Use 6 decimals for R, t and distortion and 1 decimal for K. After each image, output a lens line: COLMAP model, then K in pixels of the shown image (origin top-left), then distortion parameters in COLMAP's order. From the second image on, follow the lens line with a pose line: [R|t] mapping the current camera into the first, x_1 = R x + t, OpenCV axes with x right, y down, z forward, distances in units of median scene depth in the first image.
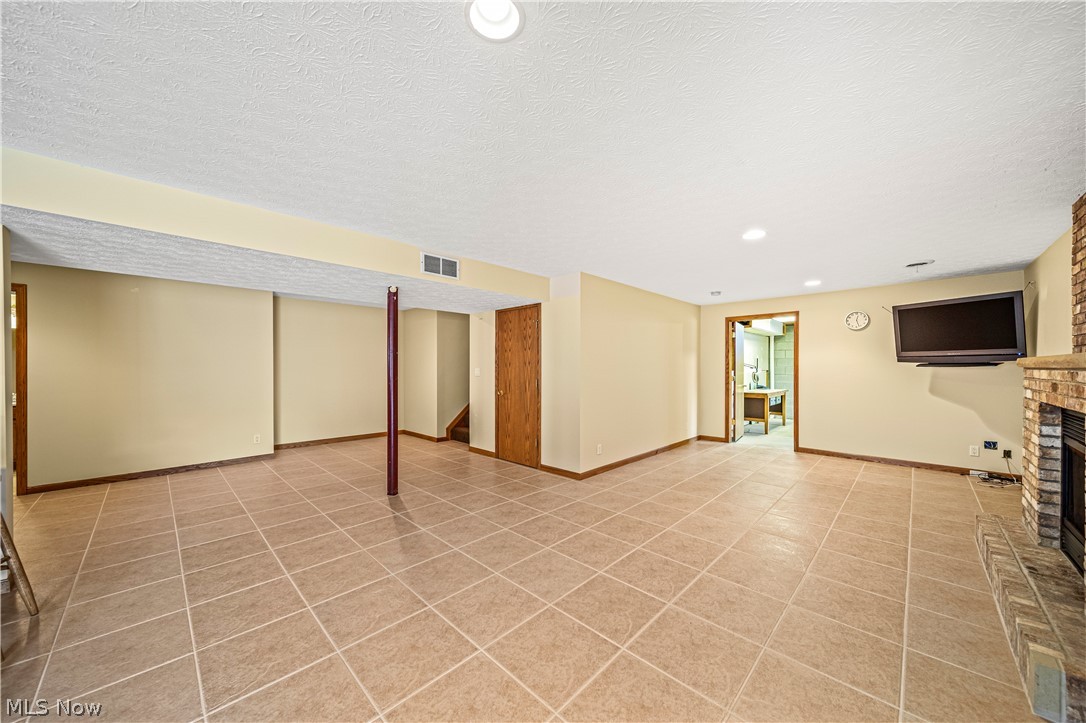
lens RADIAL K [[381.9, 0, 542.5], [0, 381.9, 369.9], [0, 0, 1]] dist [-0.001218, -0.000254]
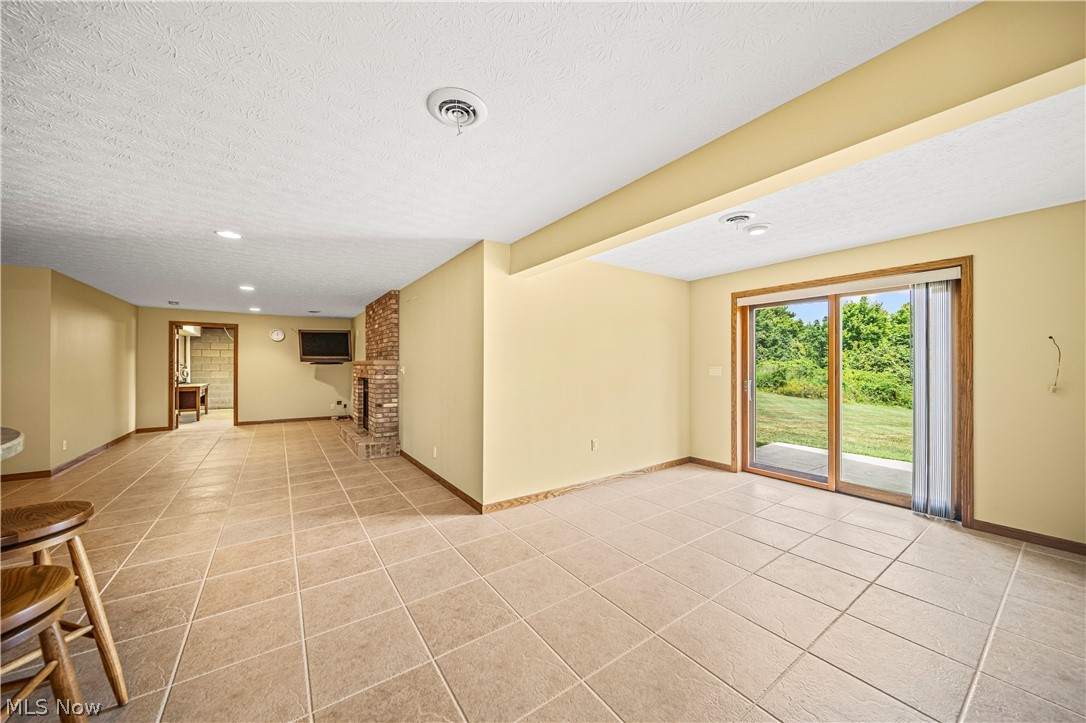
lens RADIAL K [[381.9, 0, 543.4], [0, 381.9, 362.9], [0, 0, 1]] dist [-0.001218, -0.000254]
pose [[0.181449, 0.004874, 0.983388, -0.532910], [0.007068, 0.999955, -0.006260, 0.003600], [-0.983375, 0.008087, 0.181406, -0.374954]]
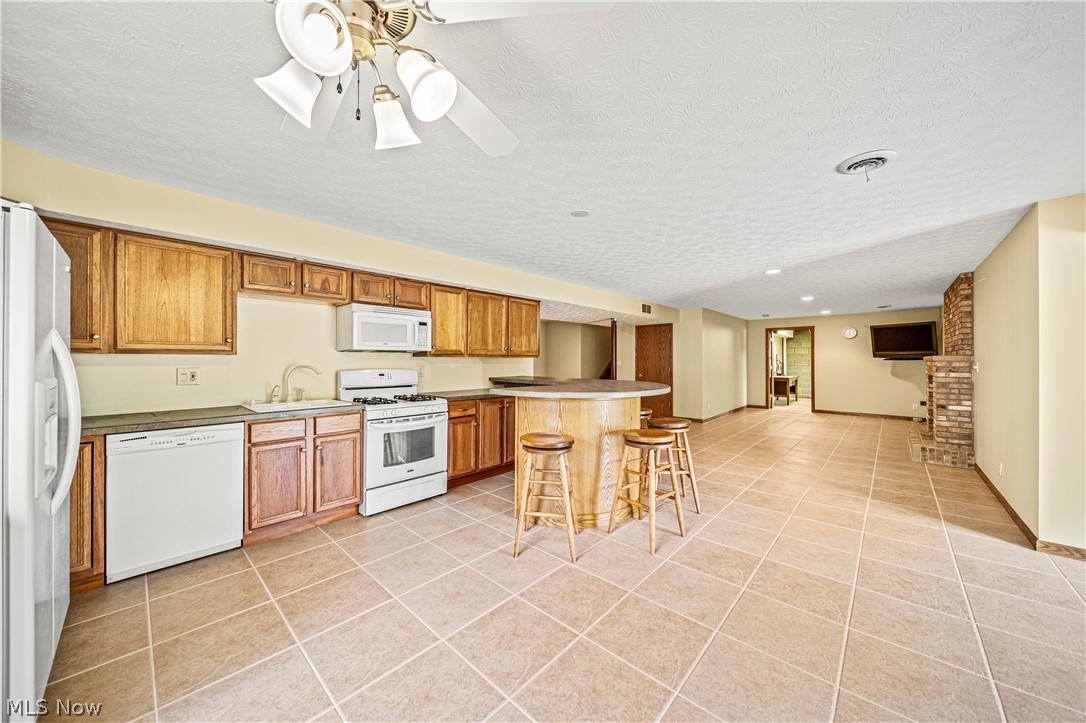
lens RADIAL K [[381.9, 0, 539.4], [0, 381.9, 359.3], [0, 0, 1]] dist [-0.001218, -0.000254]
pose [[0.999553, 0.001094, 0.029861, -0.593309], [-0.000792, 0.999948, -0.010122, 0.005188], [-0.029871, 0.010093, 0.999503, -0.638763]]
